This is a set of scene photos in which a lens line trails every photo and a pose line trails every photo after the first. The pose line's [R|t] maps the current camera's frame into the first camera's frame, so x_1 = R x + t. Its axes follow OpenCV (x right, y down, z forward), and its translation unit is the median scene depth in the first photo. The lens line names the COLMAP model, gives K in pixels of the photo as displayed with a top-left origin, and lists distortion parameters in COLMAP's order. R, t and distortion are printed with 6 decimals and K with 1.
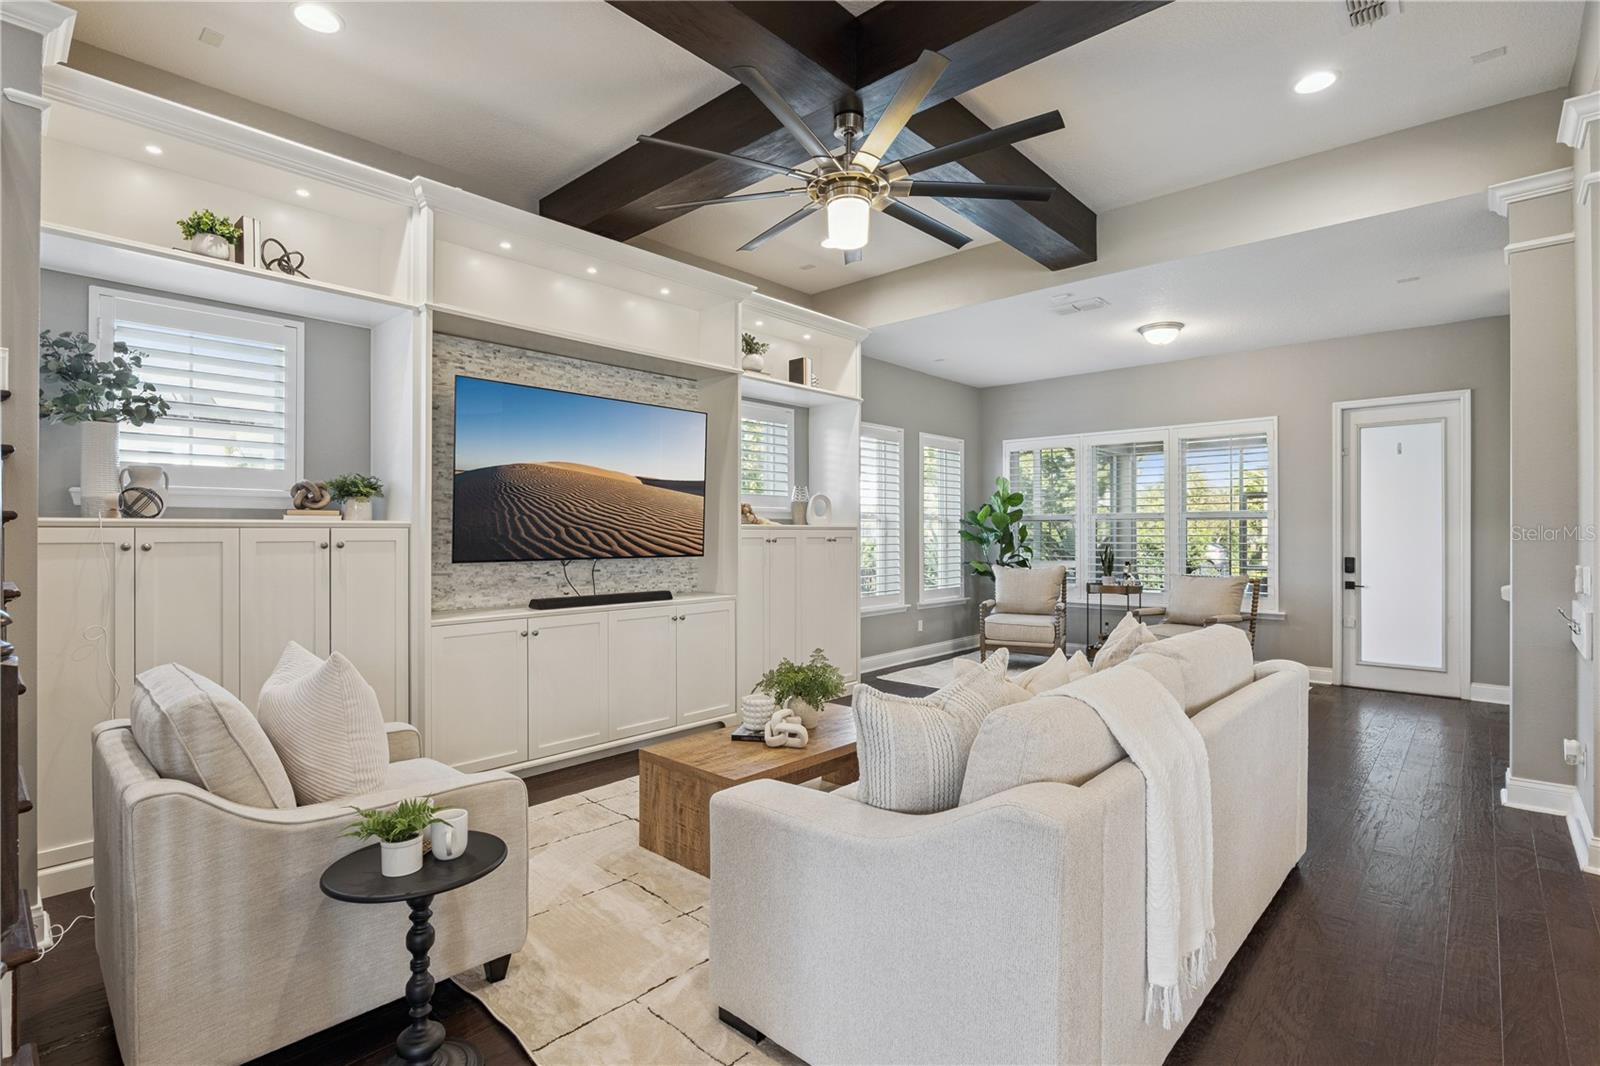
lens RADIAL K [[752.0, 0, 802.0], [0, 752.0, 531.8], [0, 0, 1]] dist [-0.004592, 0.002924]
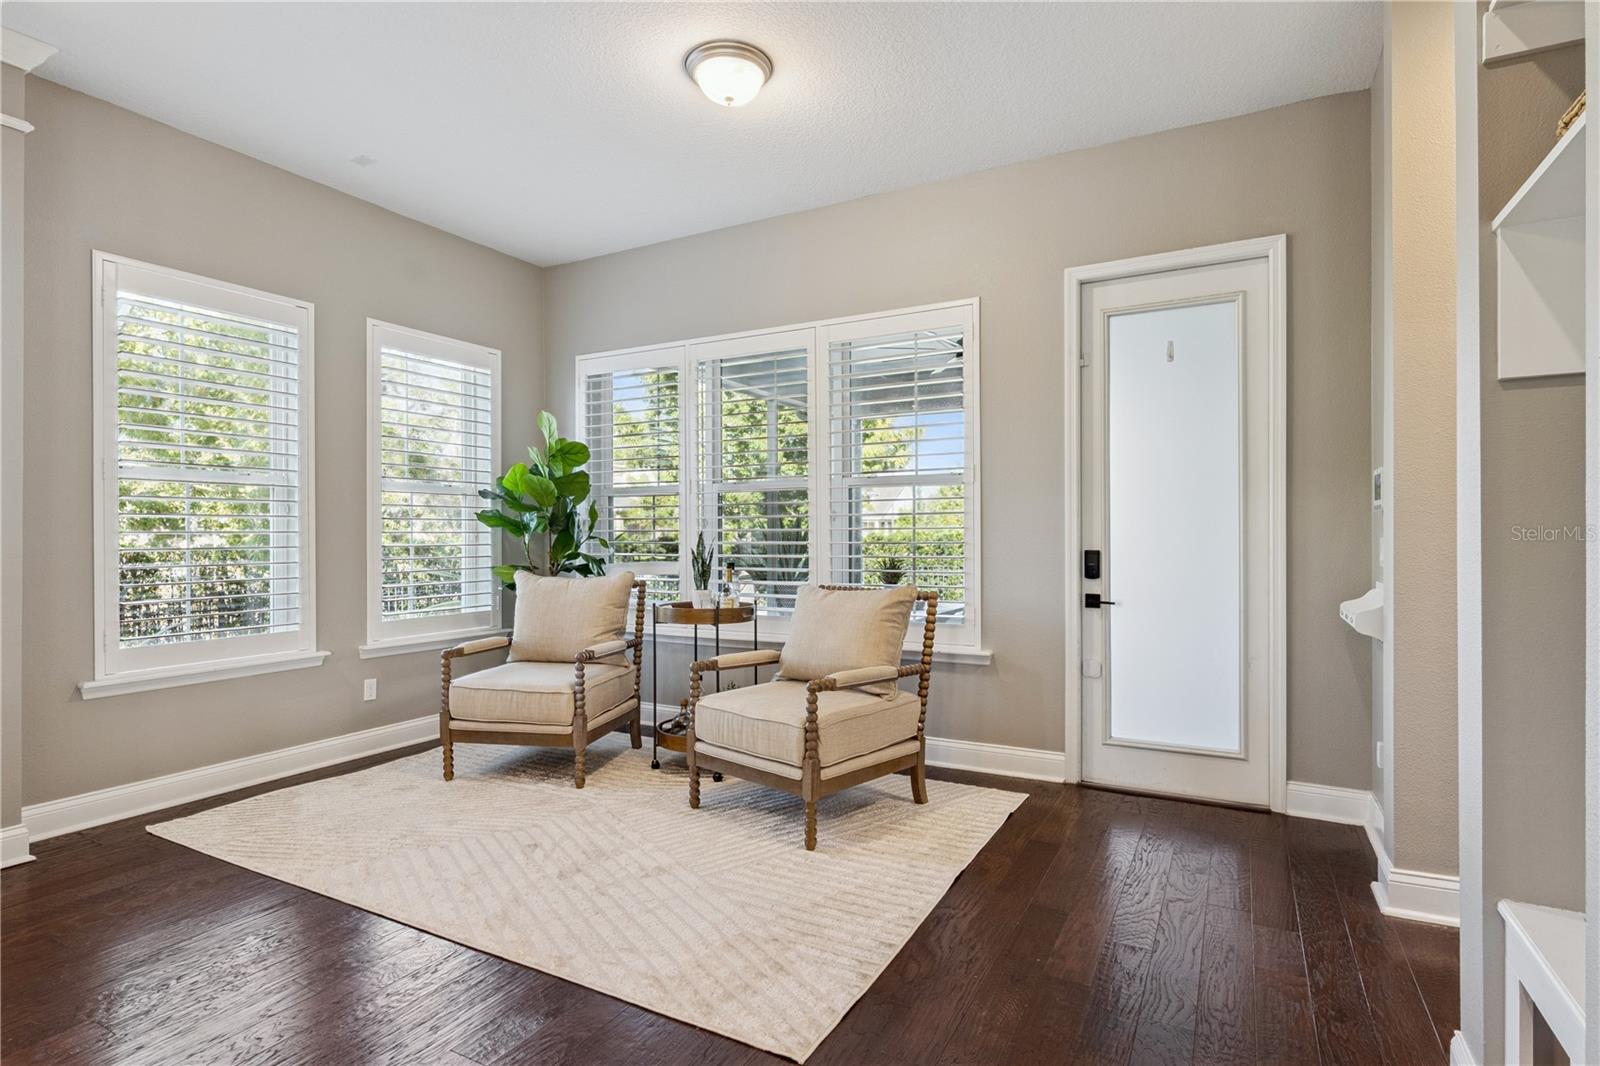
lens RADIAL K [[795.3, 0, 798.2], [0, 795.3, 535.3], [0, 0, 1]] dist [0.014810, -0.000101]
pose [[0.975974, -0.001596, 0.217882, 0.428079], [0.002089, 0.999996, -0.002034, 0.026062], [-0.217878, 0.002440, 0.975973, 0.520524]]
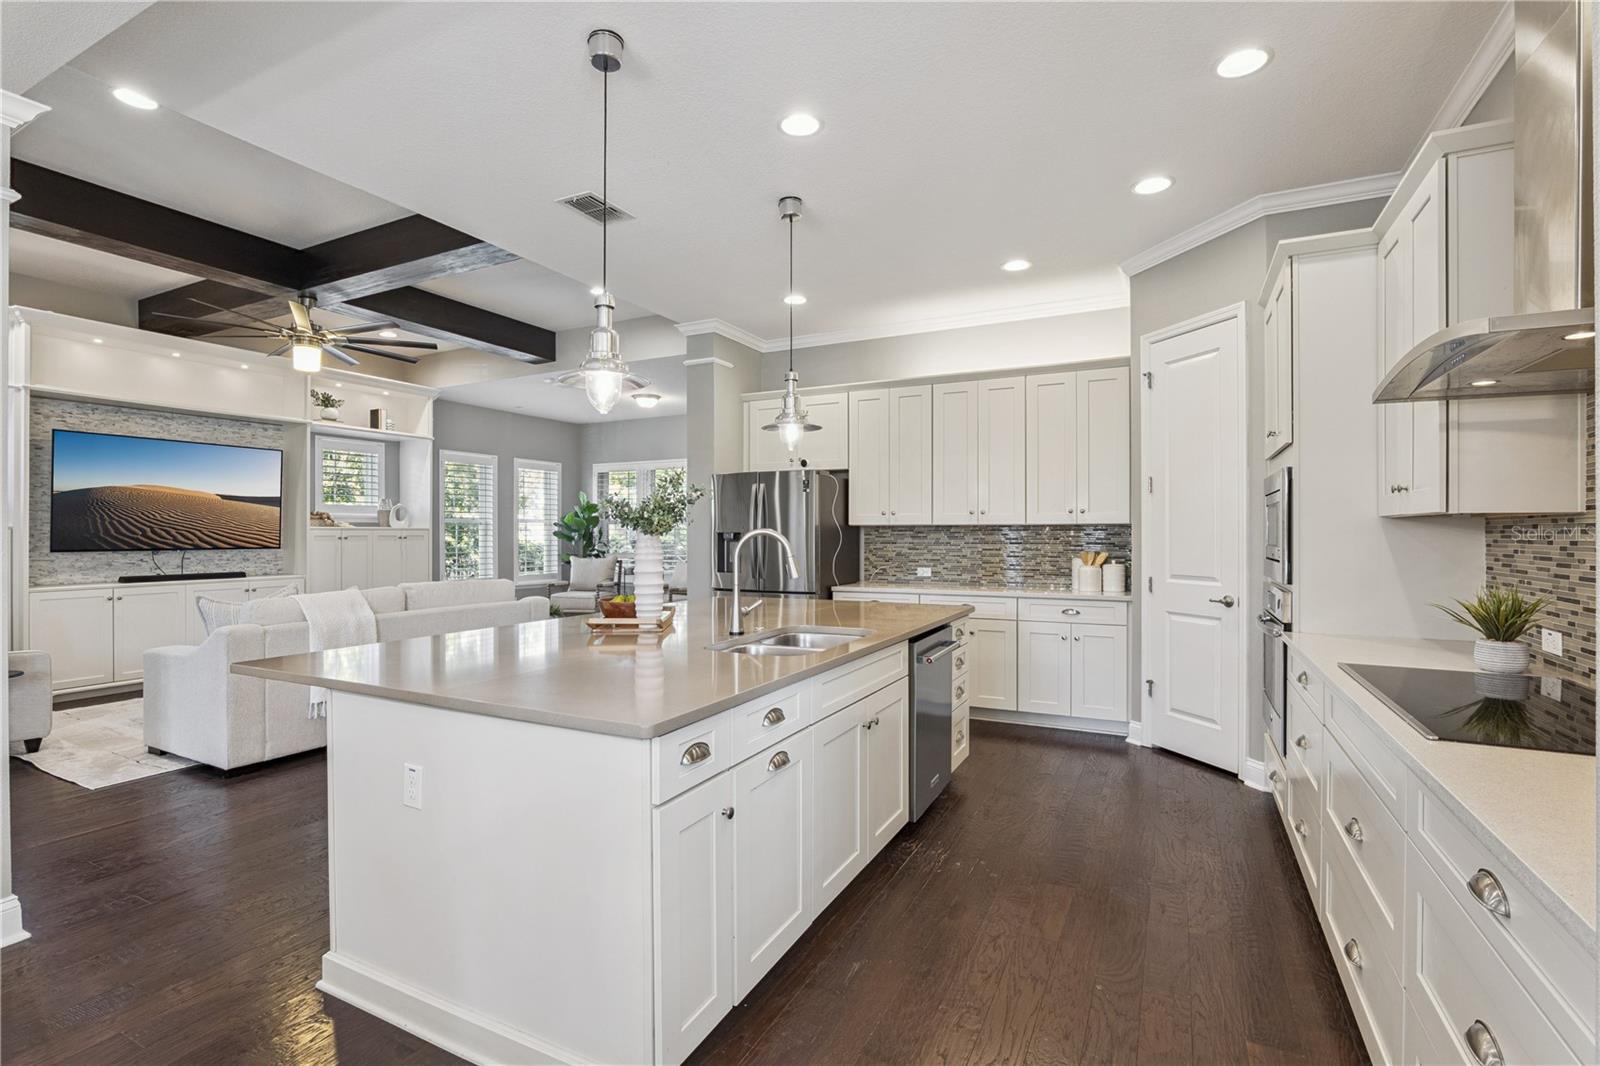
lens RADIAL K [[752.0, 0, 802.5], [0, 752.0, 530.9], [0, 0, 1]] dist [-0.004592, 0.002924]
pose [[0.969048, 0.000046, 0.246871, 0.425967], [0.000546, 0.999997, -0.002332, 0.002120], [-0.246871, 0.002395, 0.969046, -0.569048]]
